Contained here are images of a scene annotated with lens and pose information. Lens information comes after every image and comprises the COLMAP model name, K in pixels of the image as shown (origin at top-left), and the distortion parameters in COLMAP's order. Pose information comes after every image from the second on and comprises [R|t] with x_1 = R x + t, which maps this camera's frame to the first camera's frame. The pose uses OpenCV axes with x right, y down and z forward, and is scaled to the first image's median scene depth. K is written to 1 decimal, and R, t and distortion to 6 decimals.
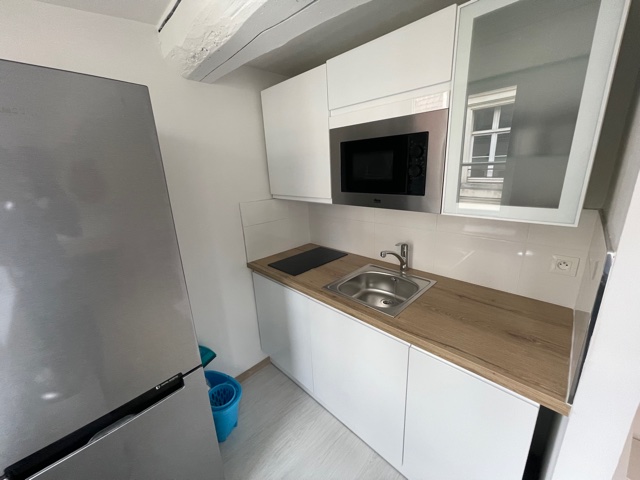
lens RADIAL K [[258.5, 0, 320.0], [0, 258.5, 240.0], [0, 0, 1]] dist [-0.002176, 0.000089]
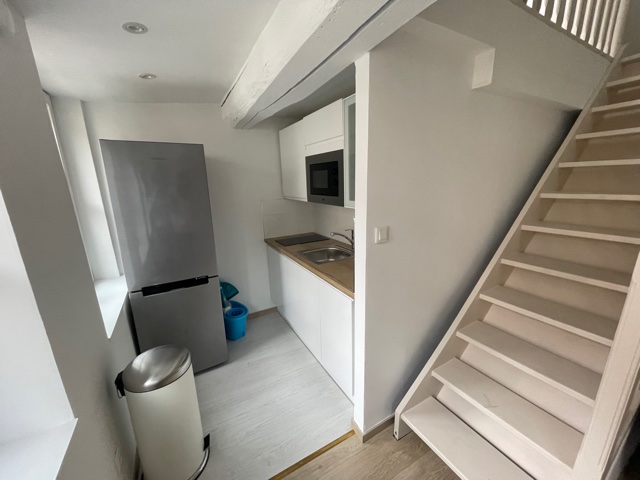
lens RADIAL K [[258.5, 0, 320.0], [0, 258.5, 240.0], [0, 0, 1]] dist [-0.002176, 0.000089]
pose [[0.961436, 0.077858, -0.263777, 0.585477], [-0.087019, 0.995936, -0.023205, 0.131630], [0.260898, 0.045264, 0.964305, -0.535634]]
